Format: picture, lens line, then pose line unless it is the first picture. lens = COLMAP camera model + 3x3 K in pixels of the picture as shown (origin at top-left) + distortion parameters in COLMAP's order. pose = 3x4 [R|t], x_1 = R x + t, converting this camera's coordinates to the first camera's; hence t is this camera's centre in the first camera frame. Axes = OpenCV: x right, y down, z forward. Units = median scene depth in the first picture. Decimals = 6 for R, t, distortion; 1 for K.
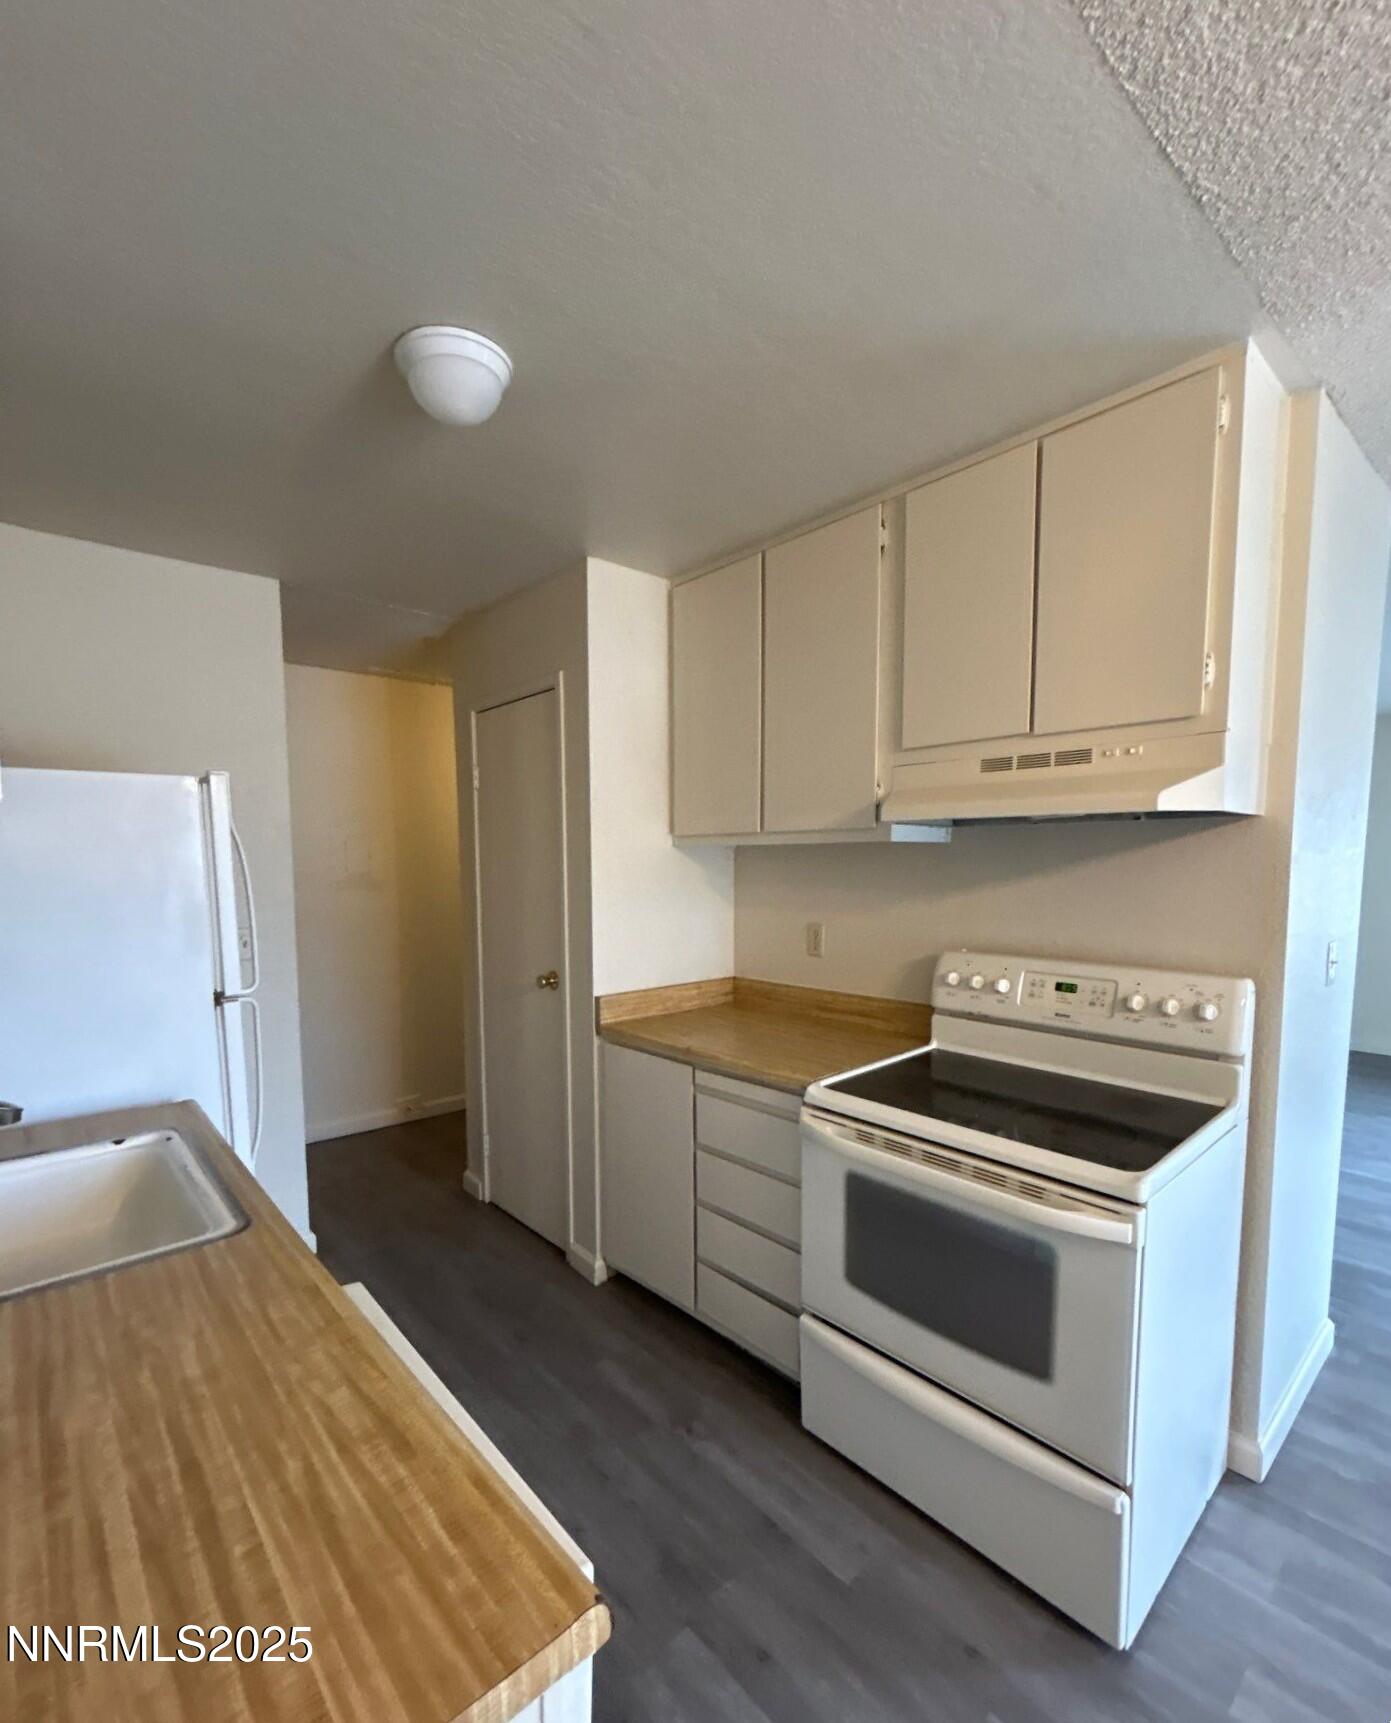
lens RADIAL K [[773.9, 0, 692.7], [0, 773.9, 920.1], [0, 0, 1]] dist [-0.003245, 0.000423]
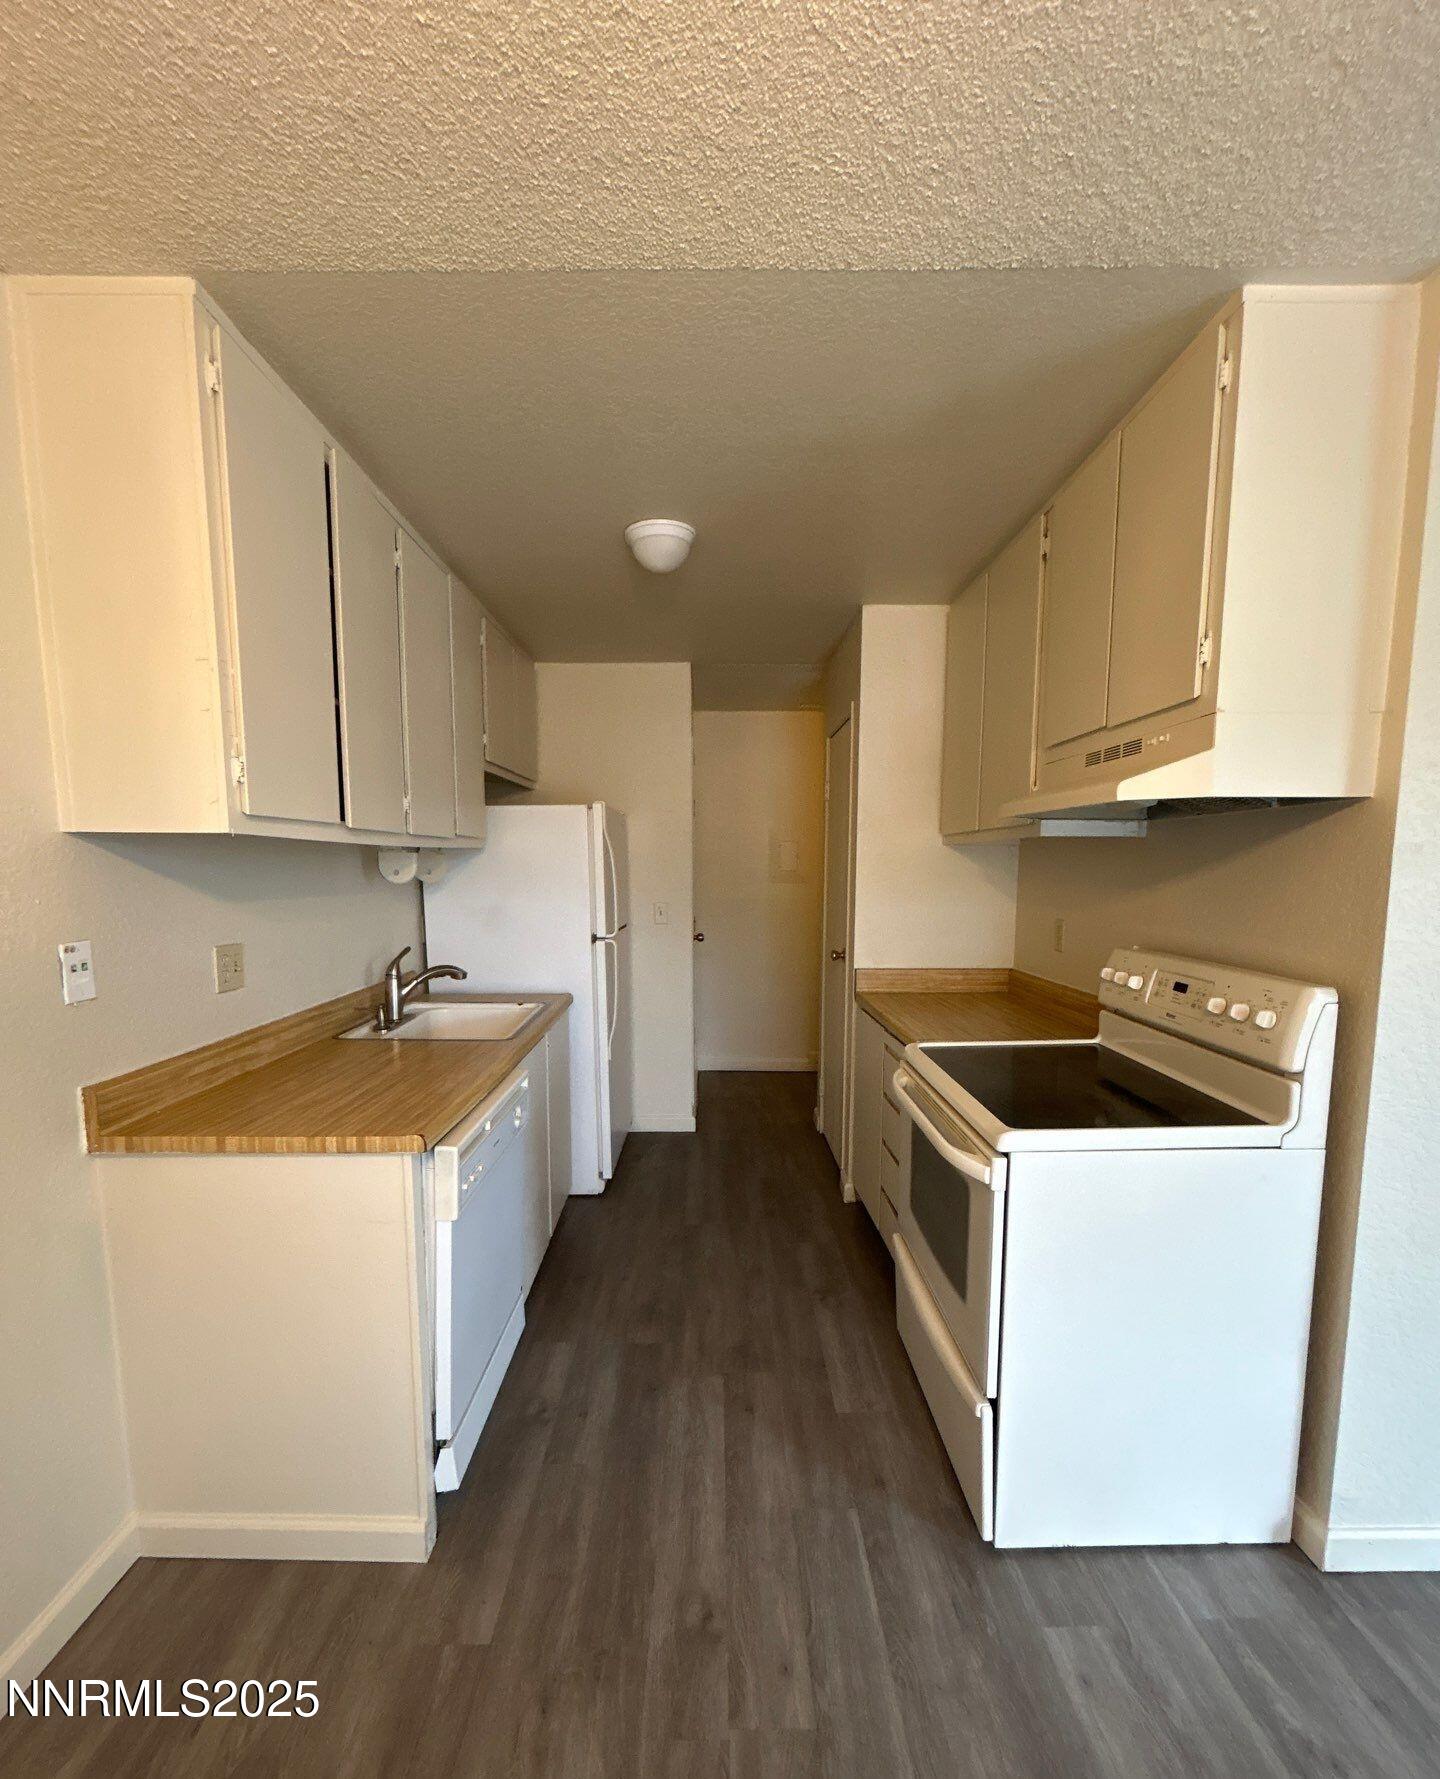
lens RADIAL K [[779.2, 0, 718.2], [0, 779.2, 948.4], [0, 0, 1]] dist [-0.000694, 0.000289]
pose [[0.755631, 0.075803, -0.650596, 0.683760], [-0.056927, 0.997122, 0.050061, 0.023945], [0.652519, -0.000792, 0.757772, -0.097305]]
